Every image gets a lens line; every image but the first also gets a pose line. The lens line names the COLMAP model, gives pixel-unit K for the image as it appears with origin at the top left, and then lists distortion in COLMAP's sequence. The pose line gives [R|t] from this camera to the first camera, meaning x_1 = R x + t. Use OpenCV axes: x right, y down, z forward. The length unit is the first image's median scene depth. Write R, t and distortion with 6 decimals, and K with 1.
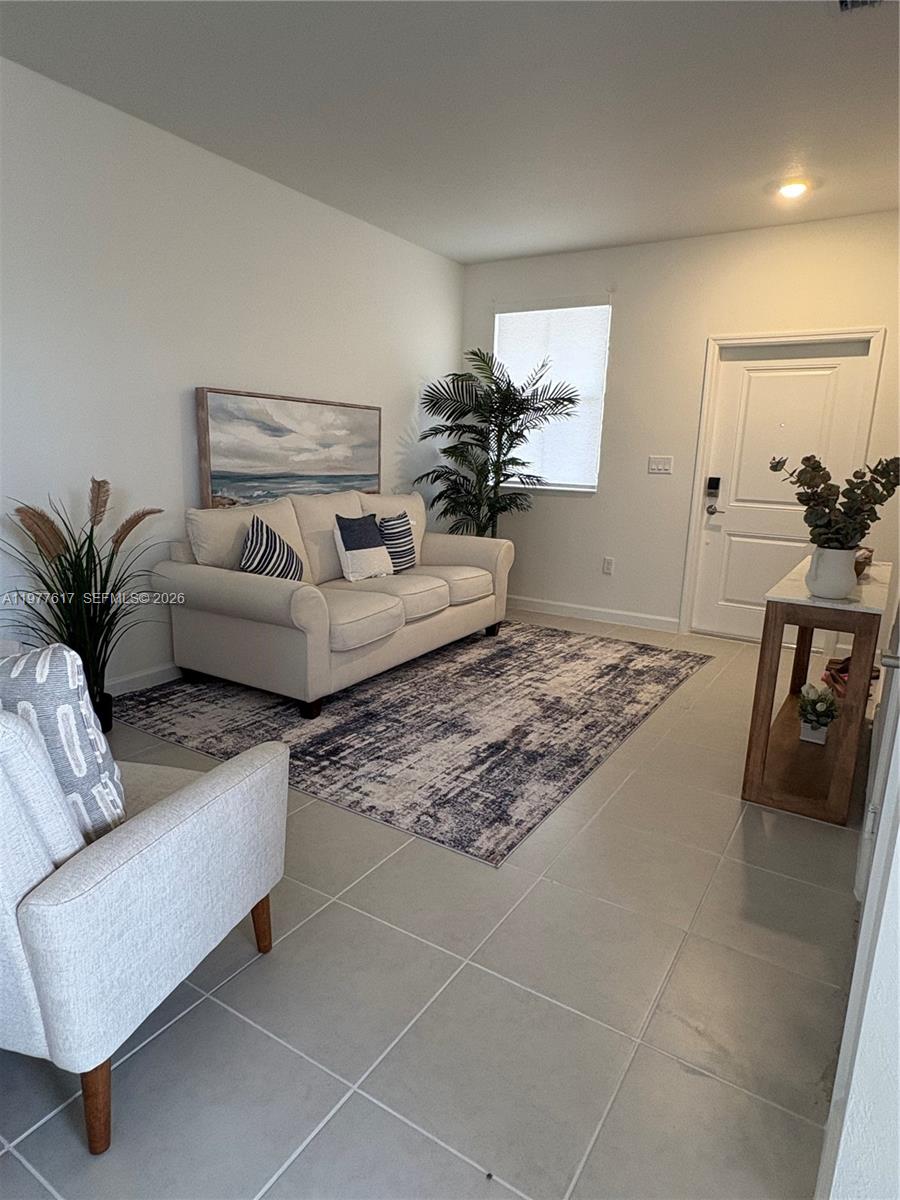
lens RADIAL K [[702.5, 0, 450.0], [0, 702.5, 600.0], [0, 0, 1]] dist [-0.000697, -0.000338]
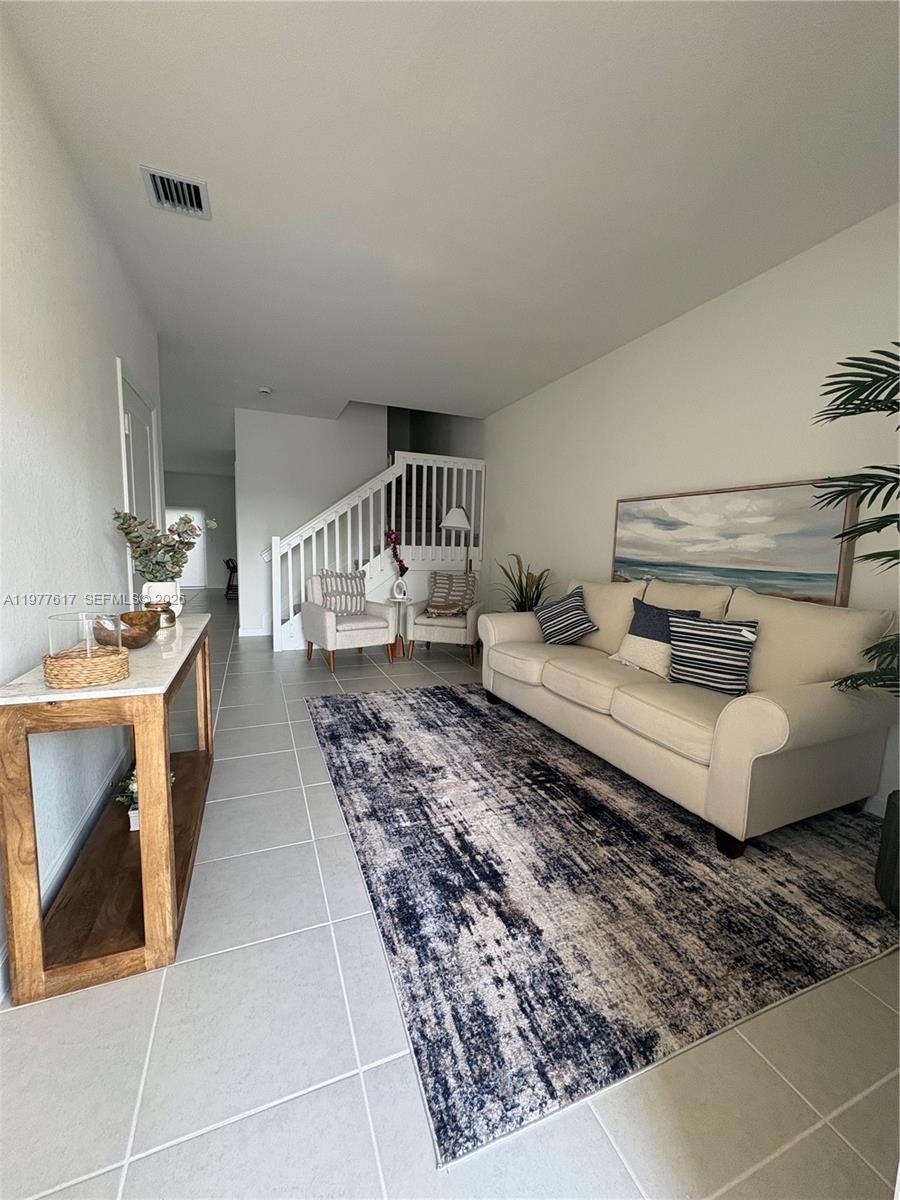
lens RADIAL K [[478.5, 0, 450.0], [0, 478.5, 600.0], [0, 0, 1]] dist [-0.000131, -0.000103]
pose [[-0.576240, 0.051653, -0.815647, 0.582265], [-0.210951, 0.954783, 0.209498, -0.208719], [0.789587, 0.292782, -0.539288, 1.152788]]
